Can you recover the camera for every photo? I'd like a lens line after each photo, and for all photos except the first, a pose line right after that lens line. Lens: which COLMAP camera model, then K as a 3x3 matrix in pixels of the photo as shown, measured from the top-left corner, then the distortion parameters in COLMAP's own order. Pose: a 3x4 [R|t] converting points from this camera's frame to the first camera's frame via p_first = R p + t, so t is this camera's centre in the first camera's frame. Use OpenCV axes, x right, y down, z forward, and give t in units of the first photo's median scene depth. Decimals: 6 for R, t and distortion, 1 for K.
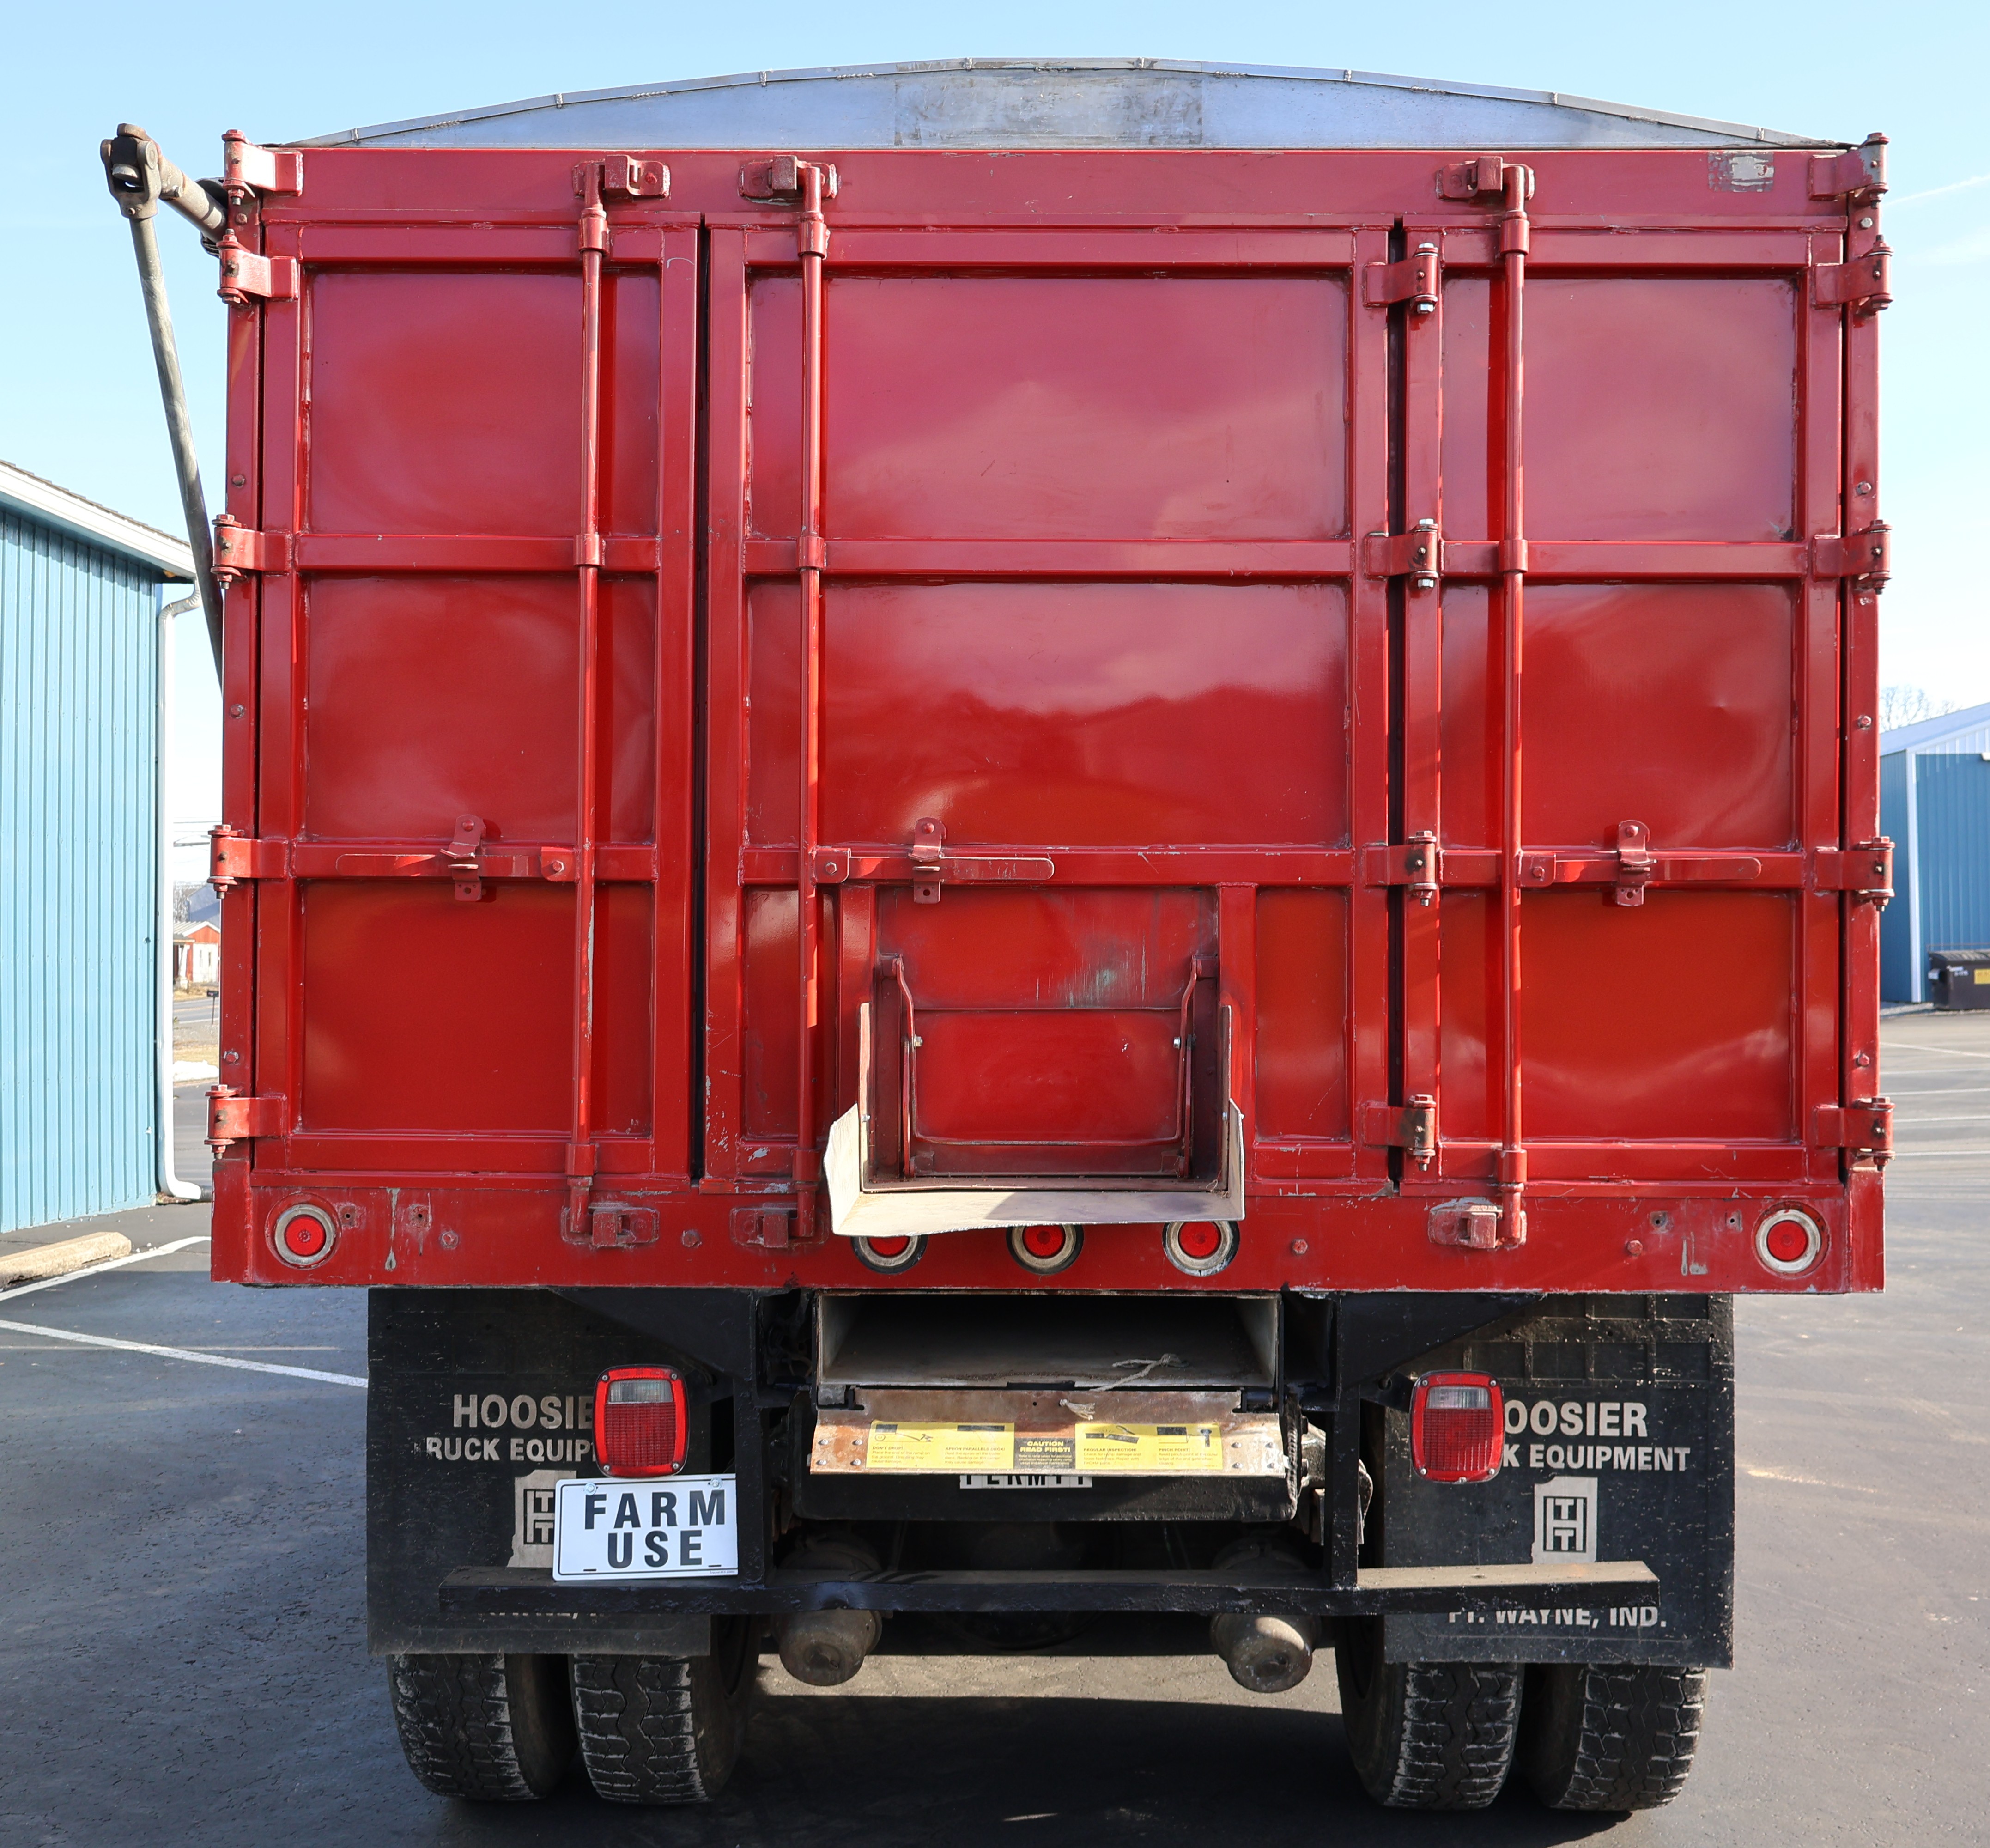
lens RADIAL K [[2216.5, 0, 995.1], [0, 2216.5, 920.3], [0, 0, 1]] dist [-0.046851, -0.029054]
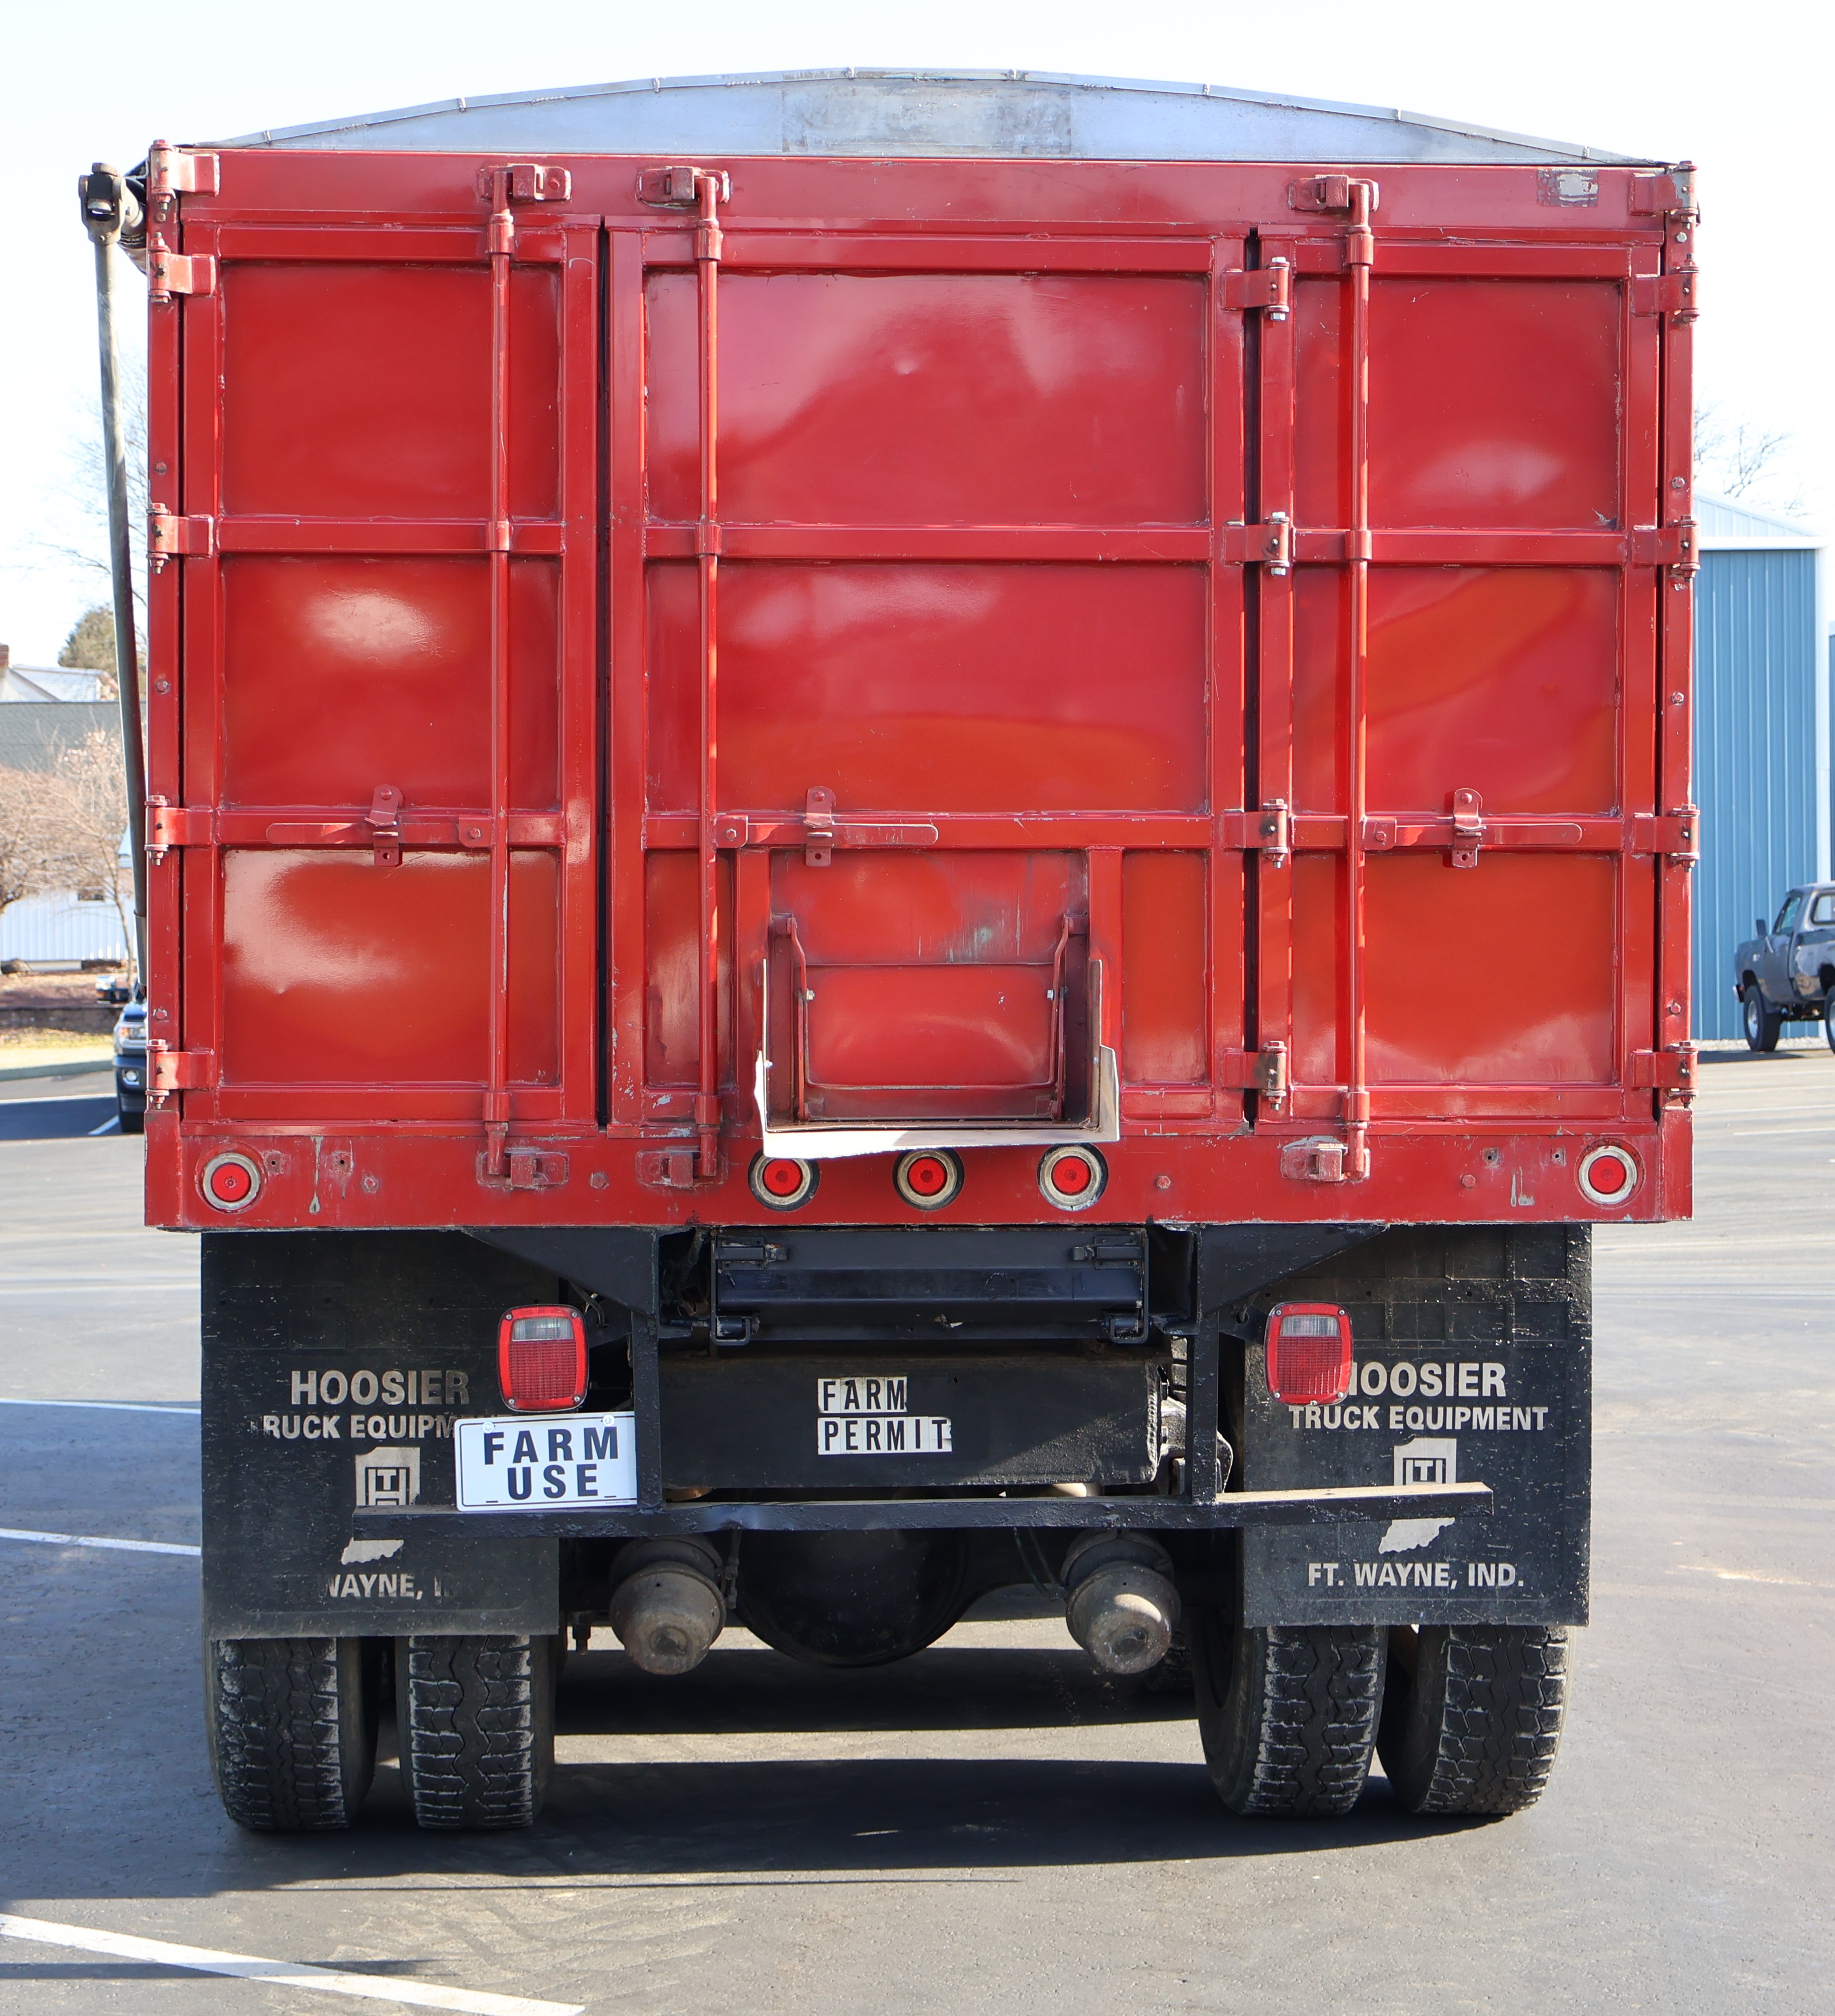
lens RADIAL K [[3363.4, 0, 917.5], [0, 3363.4, 1008.0], [0, 0, 1]] dist [-0.187803, -0.024527]
pose [[0.997488, -0.005800, 0.070592, -0.095877], [0.002694, 0.999027, 0.044017, -0.010401], [-0.070778, -0.043716, 0.996534, -0.613317]]
